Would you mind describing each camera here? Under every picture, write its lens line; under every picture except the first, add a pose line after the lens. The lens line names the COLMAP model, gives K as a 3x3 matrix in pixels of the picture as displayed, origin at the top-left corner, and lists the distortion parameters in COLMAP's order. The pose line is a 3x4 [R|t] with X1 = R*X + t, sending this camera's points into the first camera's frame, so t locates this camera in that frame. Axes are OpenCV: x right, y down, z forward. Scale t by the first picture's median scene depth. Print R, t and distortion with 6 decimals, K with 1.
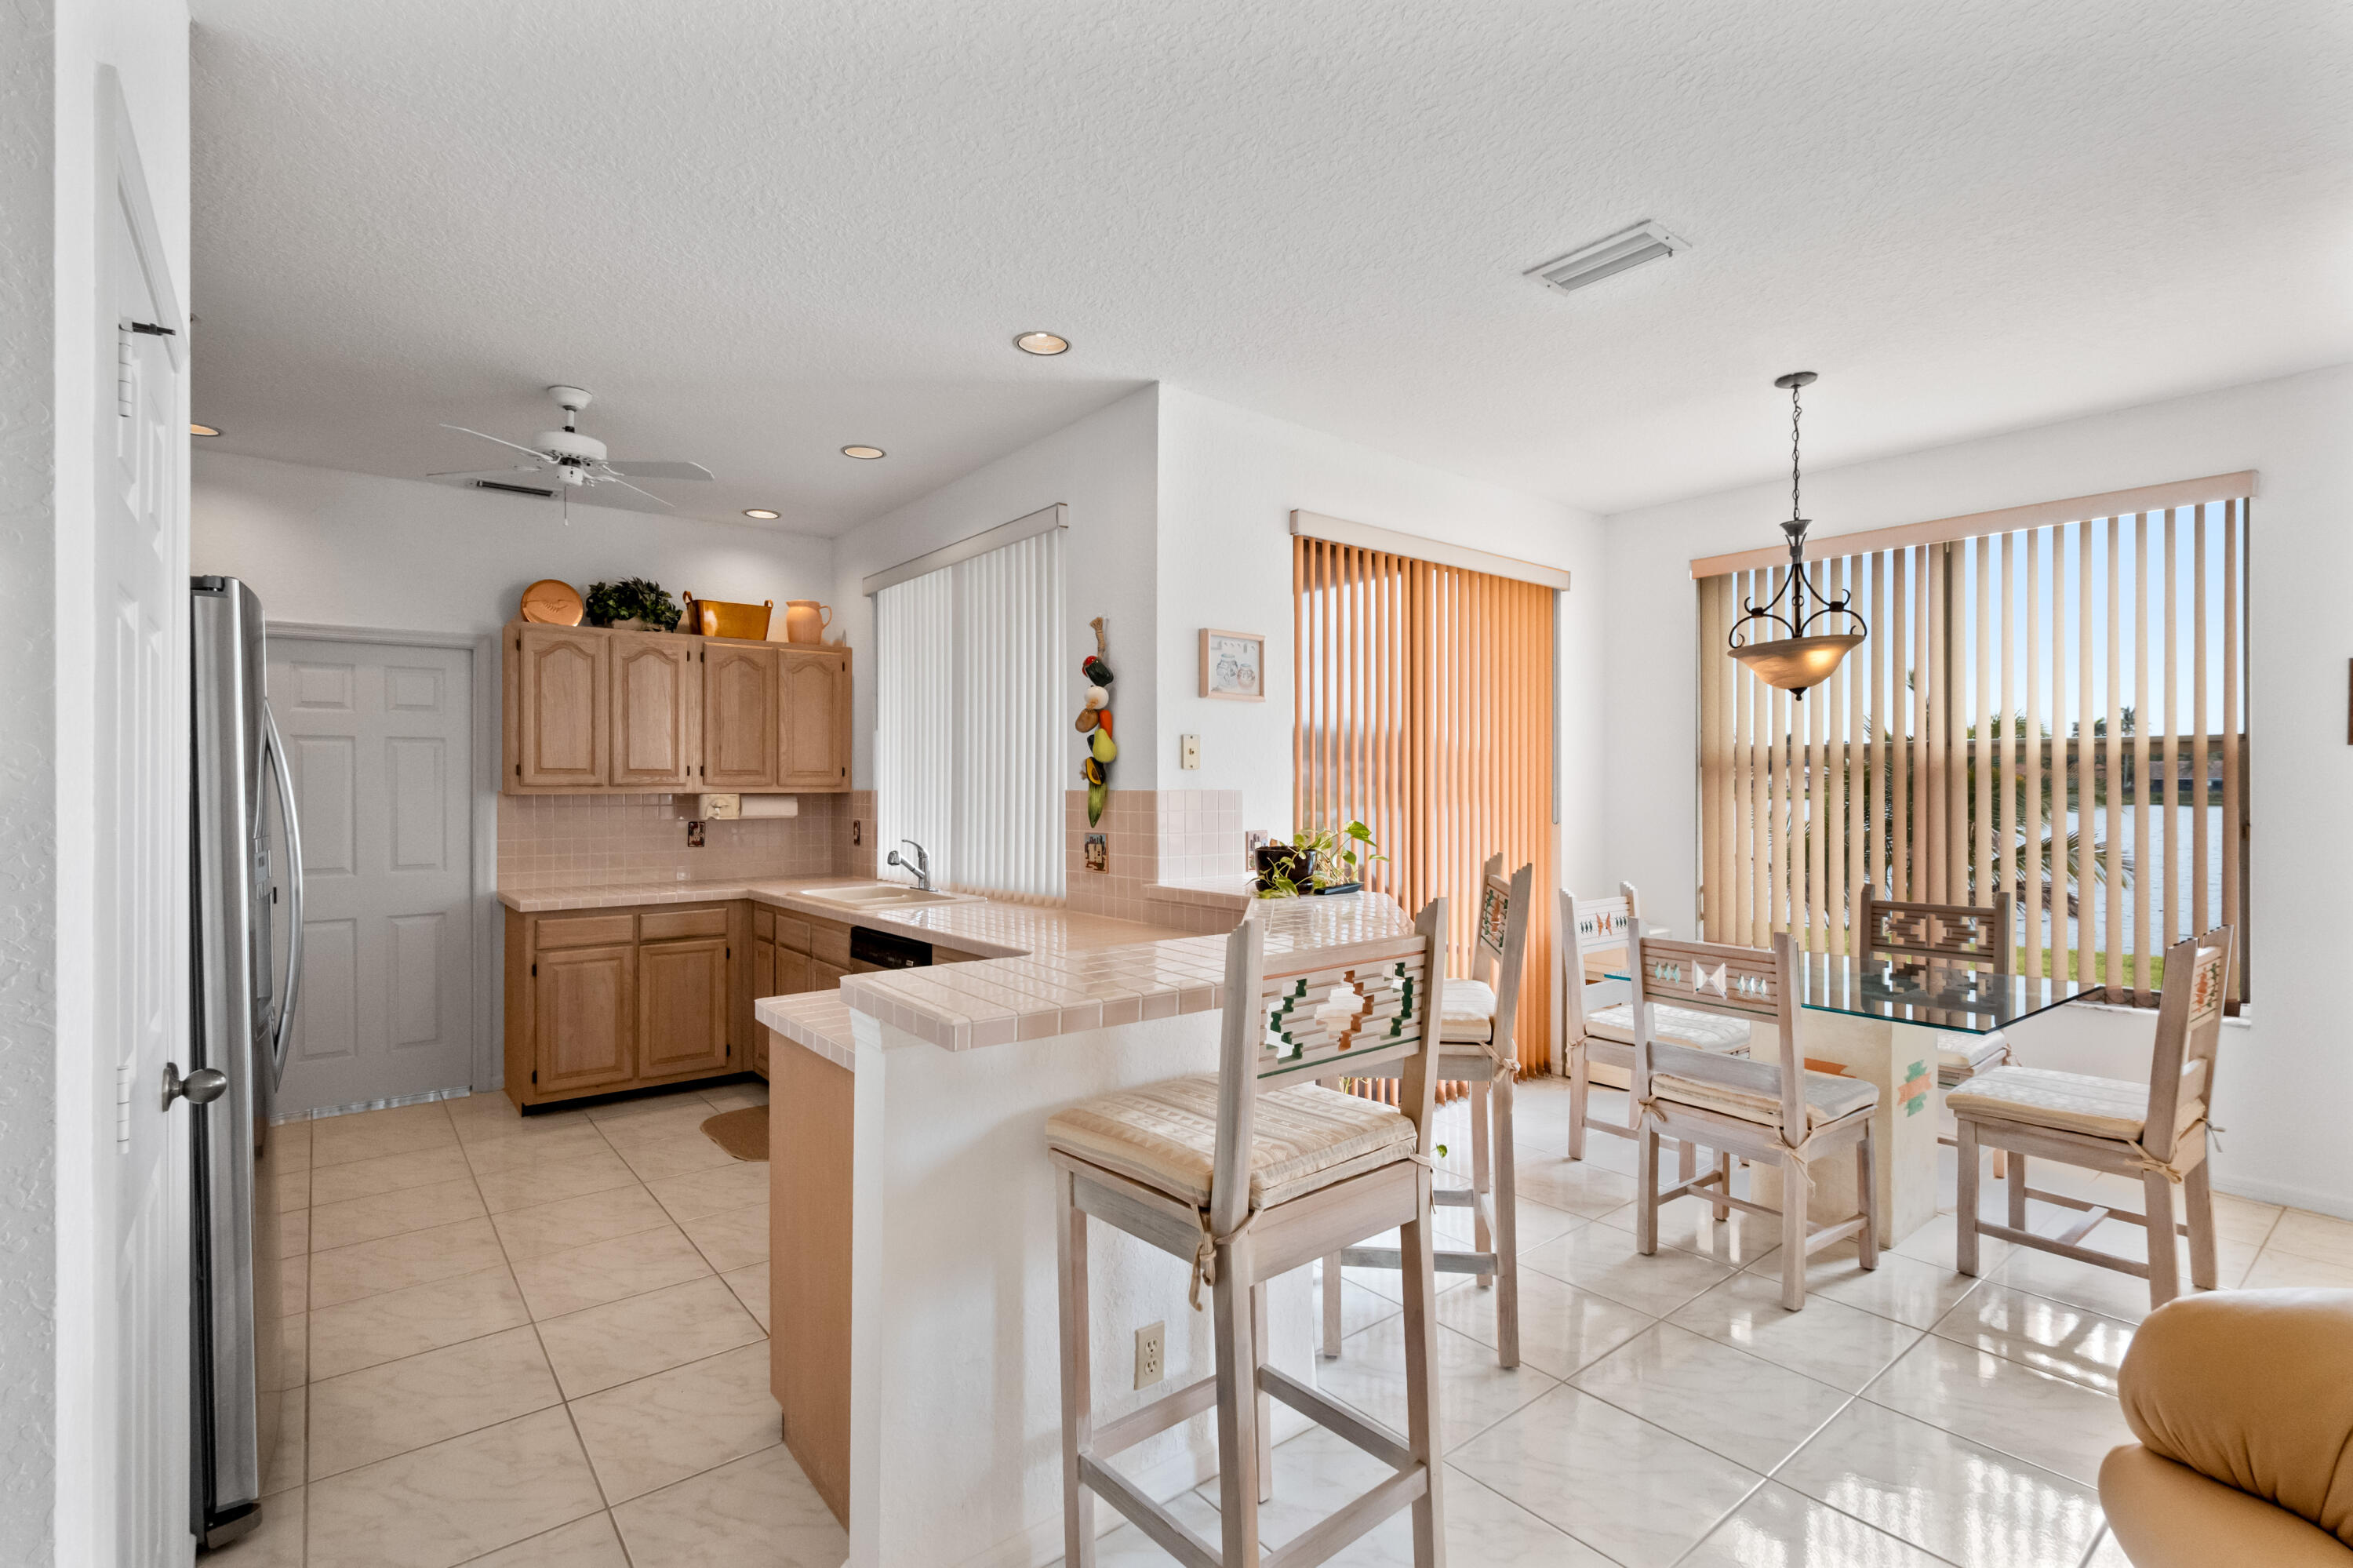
lens RADIAL K [[1079.3, 0, 1178.6], [0, 1079.3, 784.5], [0, 0, 1]] dist [-0.003161, -0.000021]
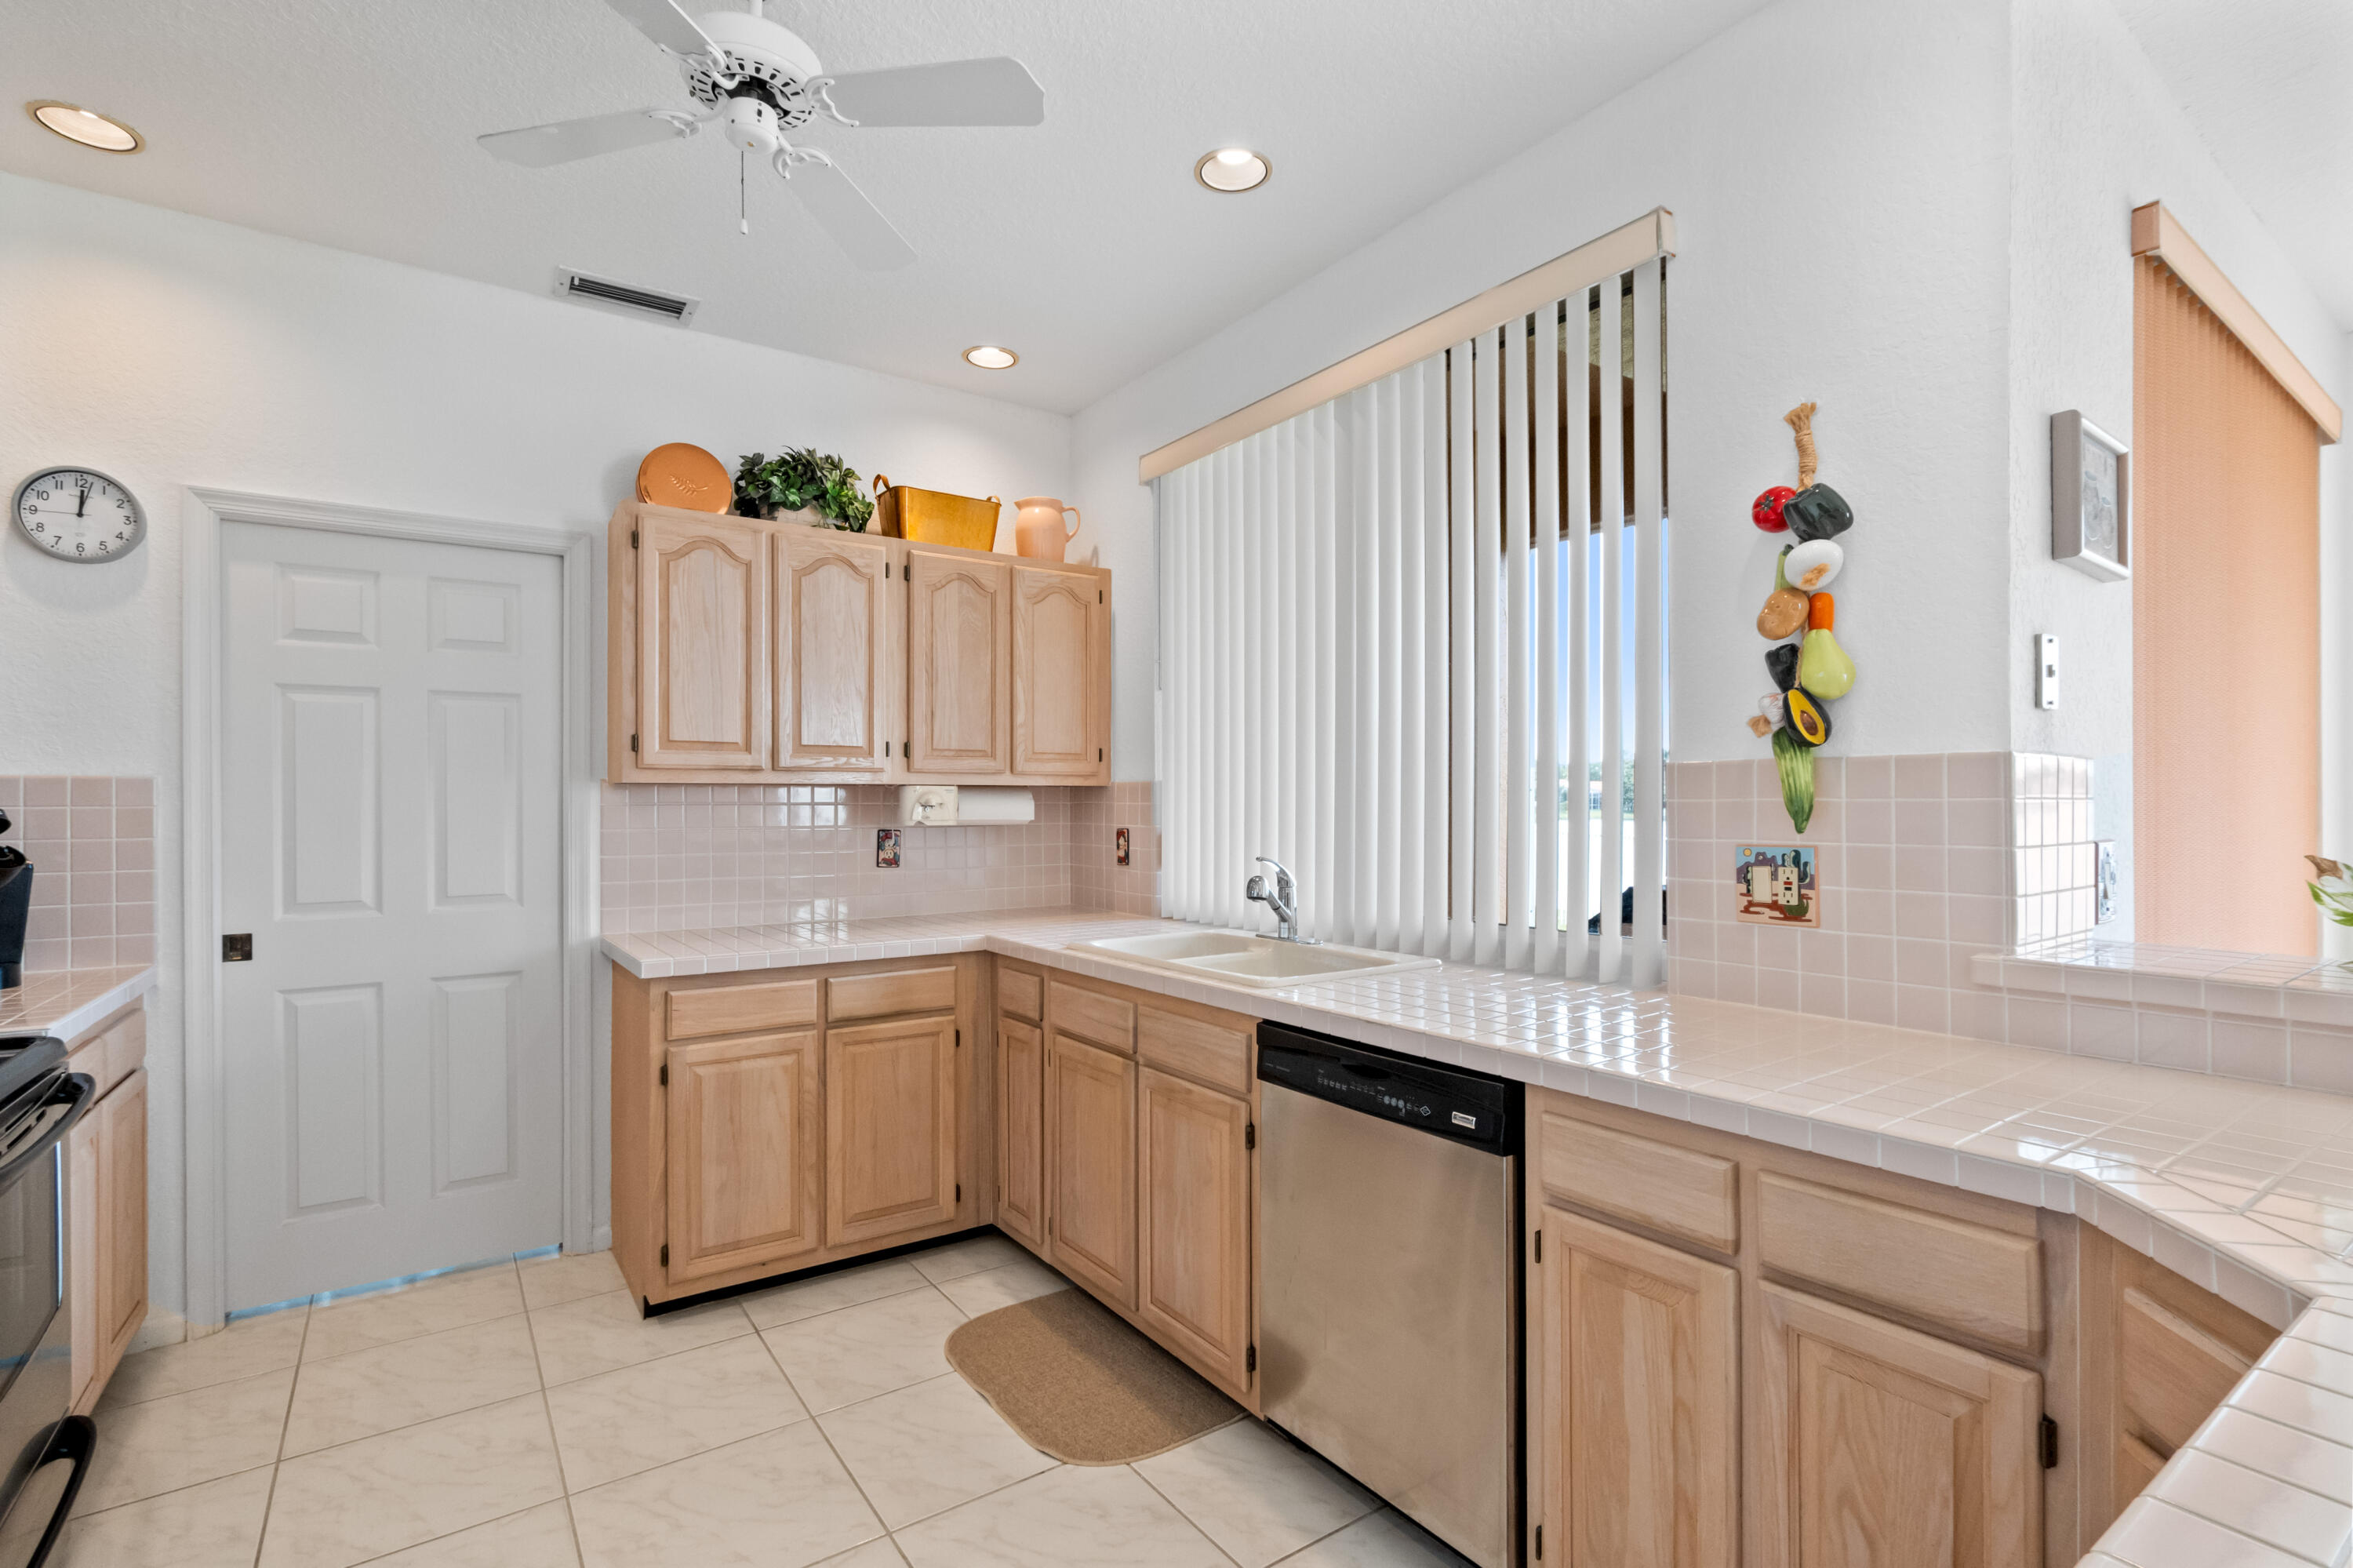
lens RADIAL K [[1083.1, 0, 1182.5], [0, 1083.1, 801.2], [0, 0, 1]] dist [-0.003386, 0.000238]
pose [[0.998358, -0.001380, -0.057262, -0.291942], [0.001378, 0.999999, -0.000062, 0.022405], [0.057262, -0.000017, 0.998359, 0.441927]]
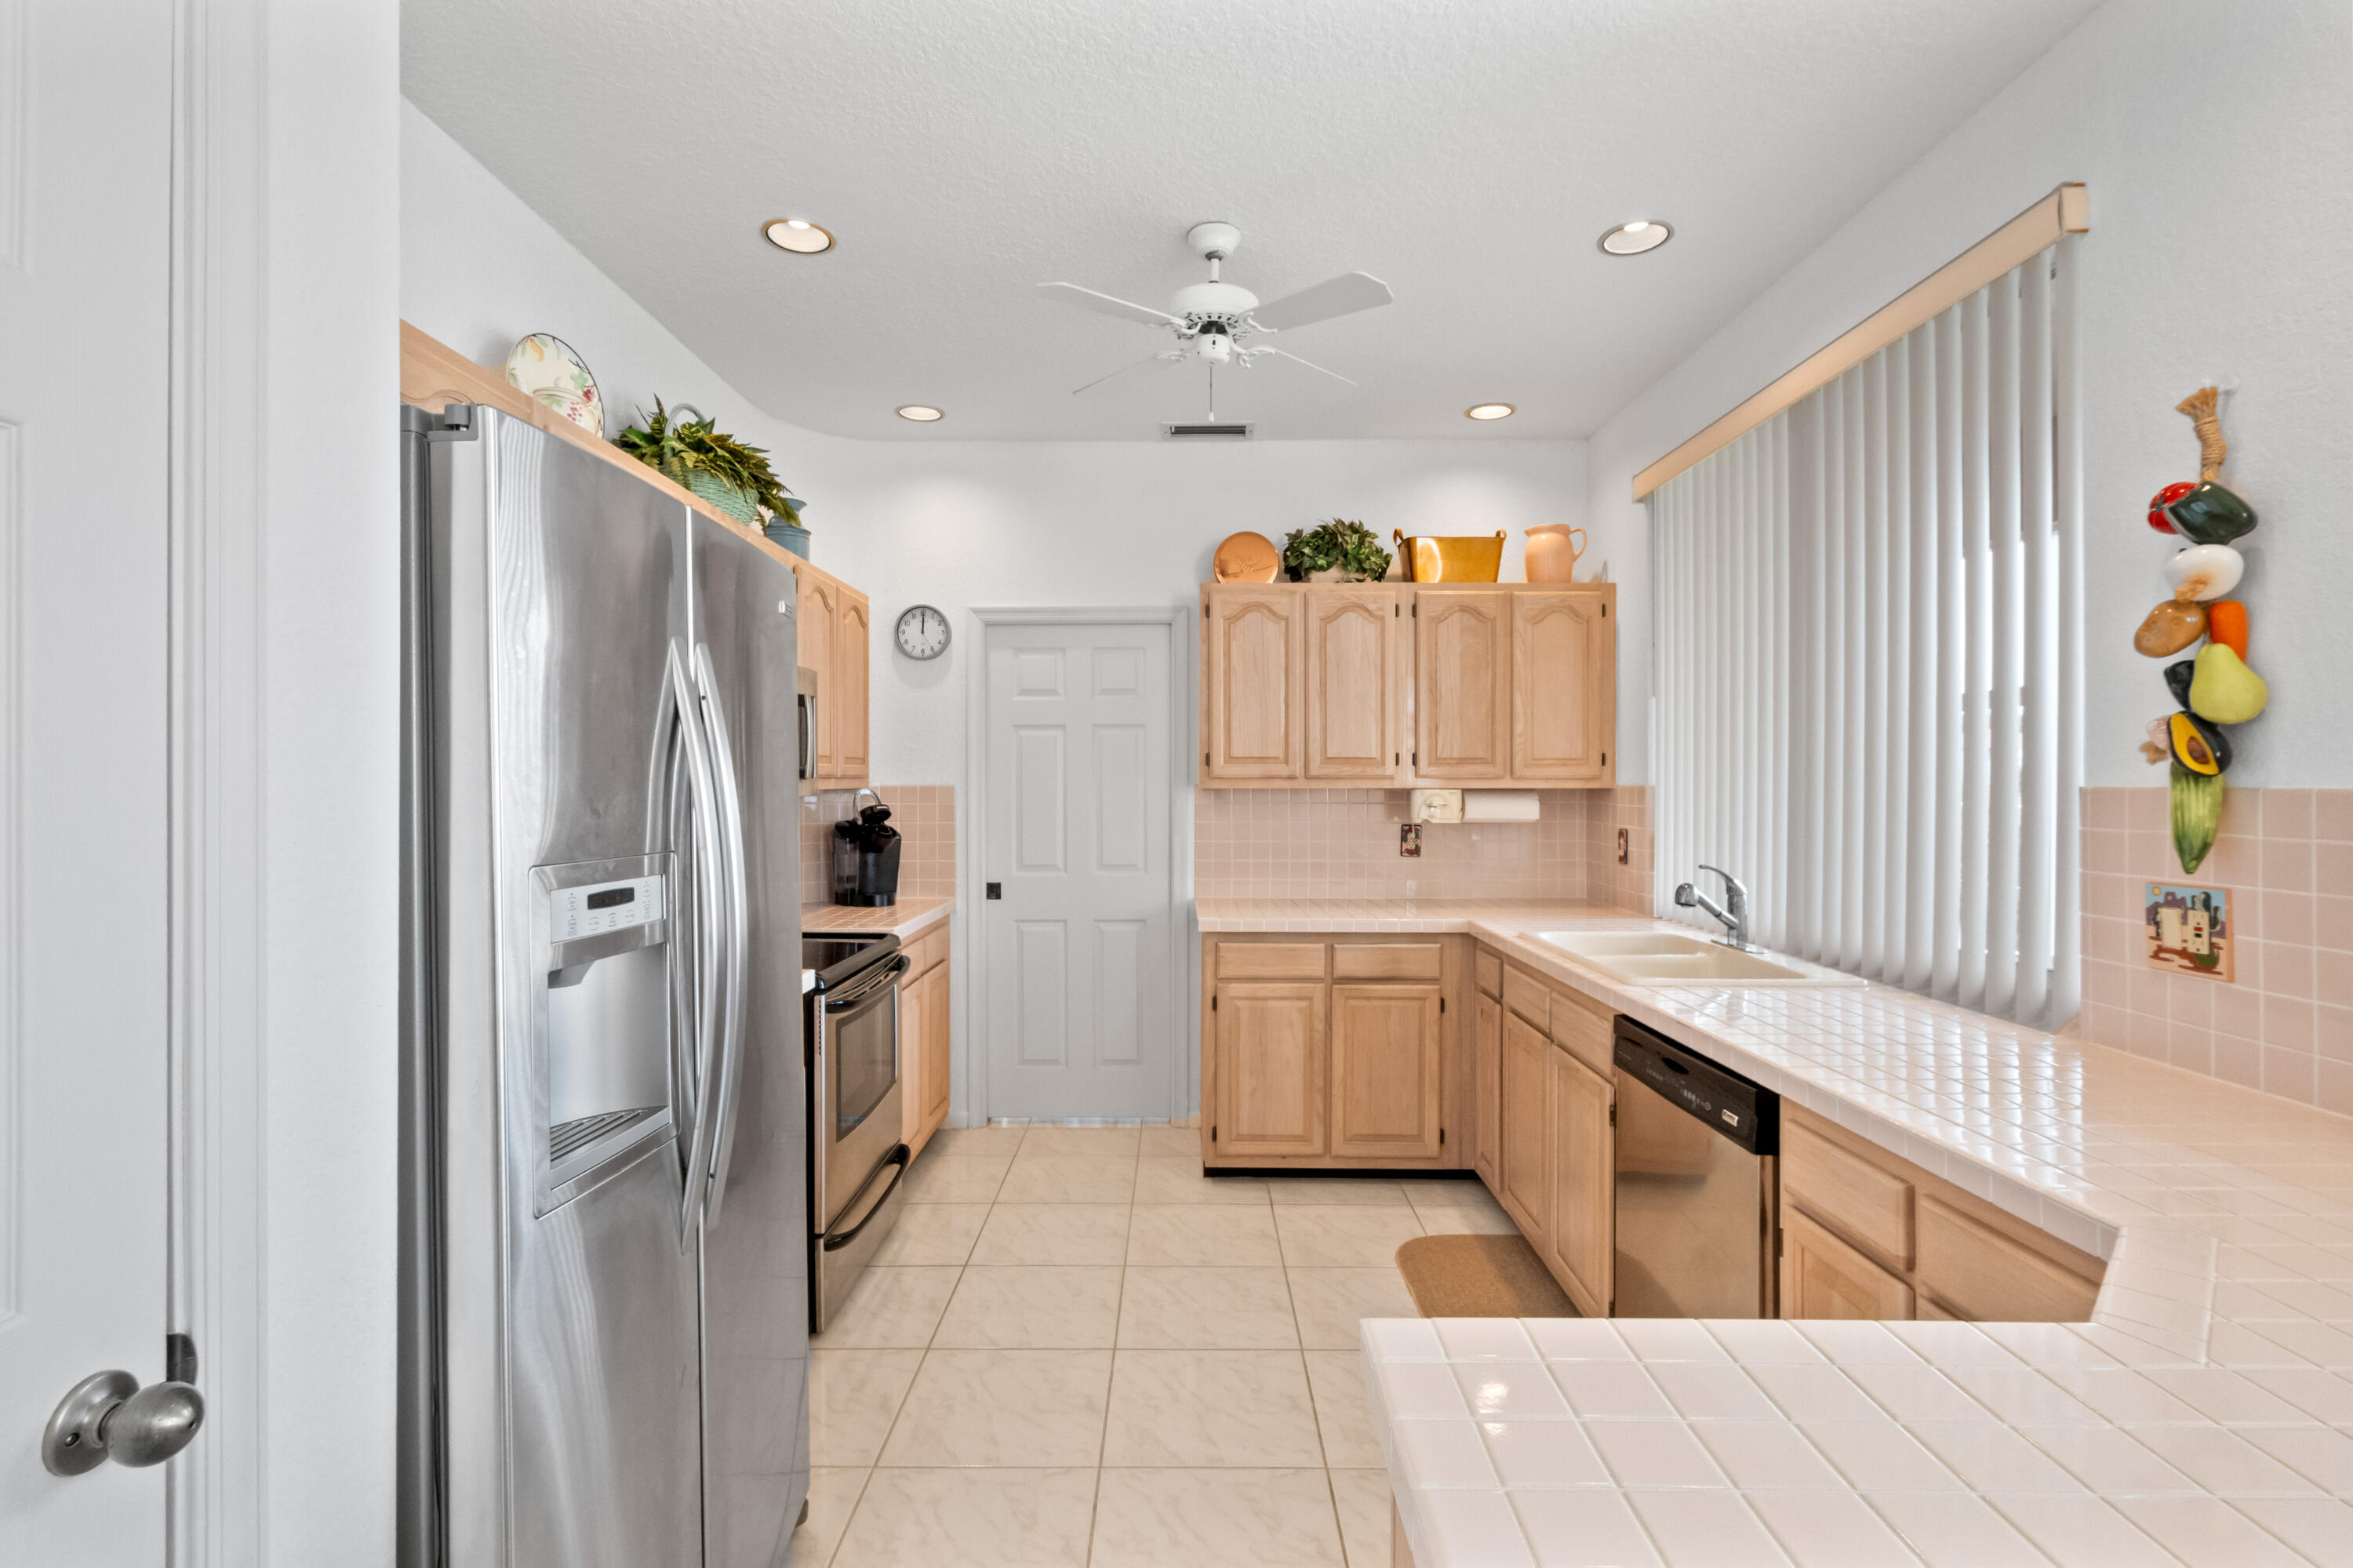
lens RADIAL K [[1079.3, 0, 1178.6], [0, 1079.3, 784.5], [0, 0, 1]] dist [-0.003161, -0.000021]
pose [[0.778290, 0.003666, -0.627894, -0.110189], [-0.000595, 0.999987, 0.005100, 0.001907], [0.627904, -0.003595, 0.778282, 0.362795]]
